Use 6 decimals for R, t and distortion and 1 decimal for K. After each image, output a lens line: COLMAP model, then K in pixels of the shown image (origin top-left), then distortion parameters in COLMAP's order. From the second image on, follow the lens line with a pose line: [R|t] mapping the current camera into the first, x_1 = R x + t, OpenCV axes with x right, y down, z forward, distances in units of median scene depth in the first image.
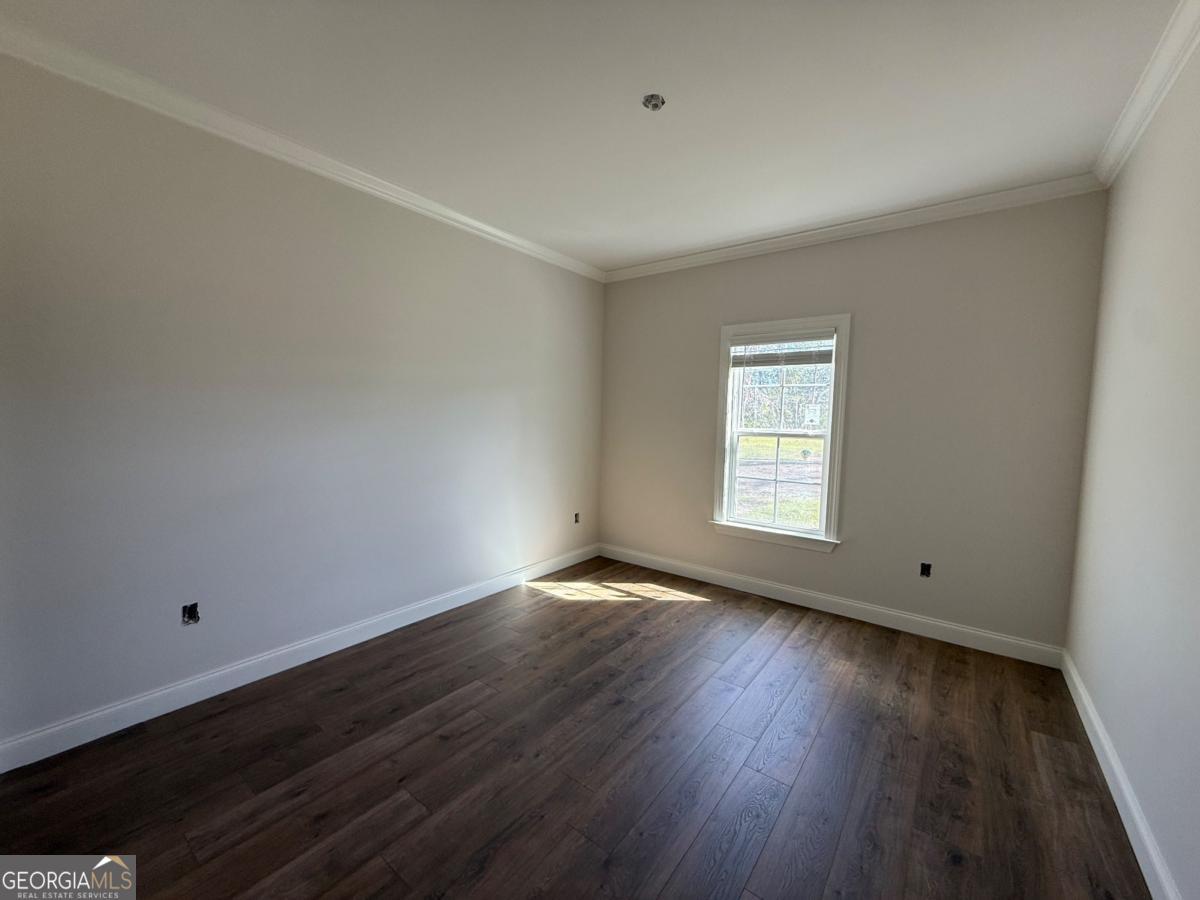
lens RADIAL K [[479.7, 0, 600.2], [0, 479.7, 450.0], [0, 0, 1]] dist [-0.001552, -0.000118]
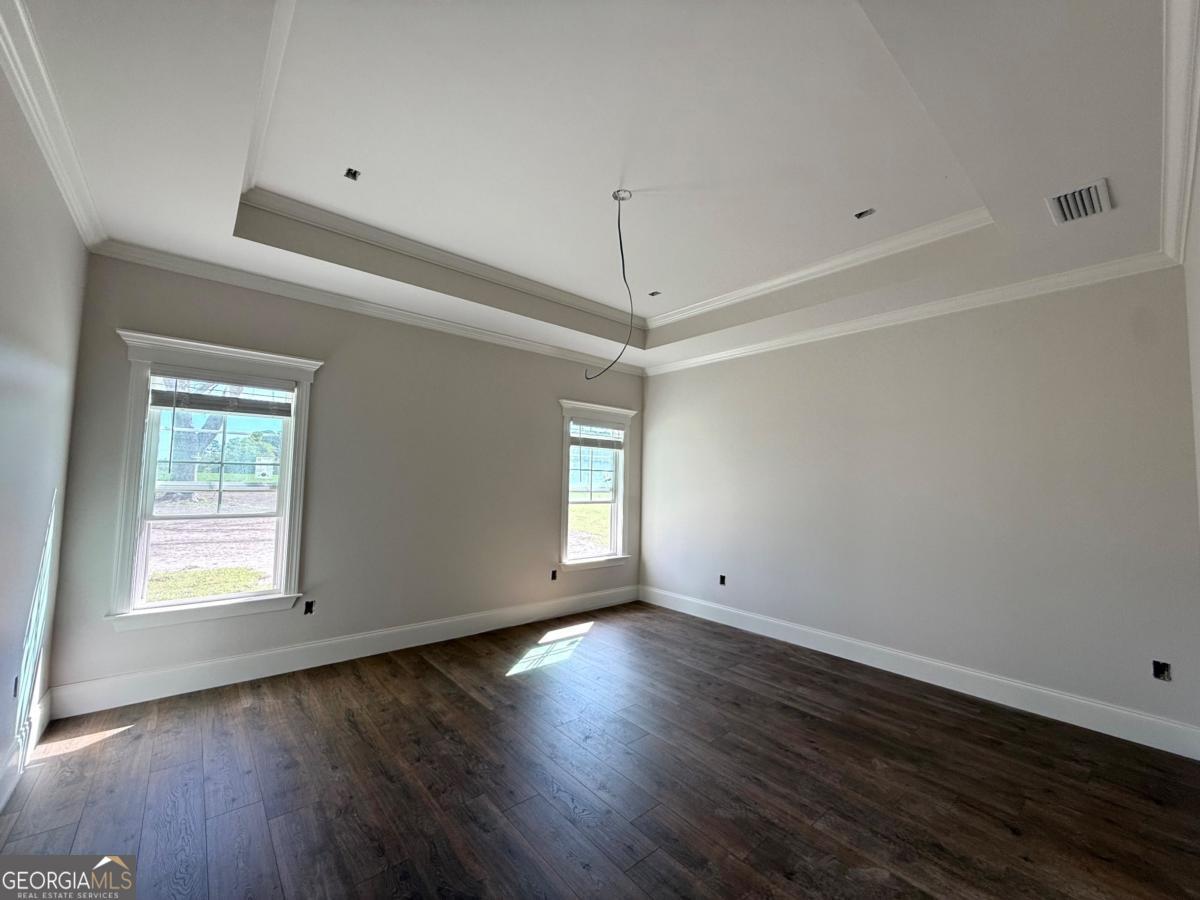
lens RADIAL K [[479.7, 0, 599.4], [0, 479.7, 450.2], [0, 0, 1]] dist [-0.001552, -0.000118]
pose [[0.218249, 0.048808, 0.974672, -0.319112], [0.054097, 0.996608, -0.062020, -0.021942], [-0.974392, 0.066263, 0.214869, 0.197393]]
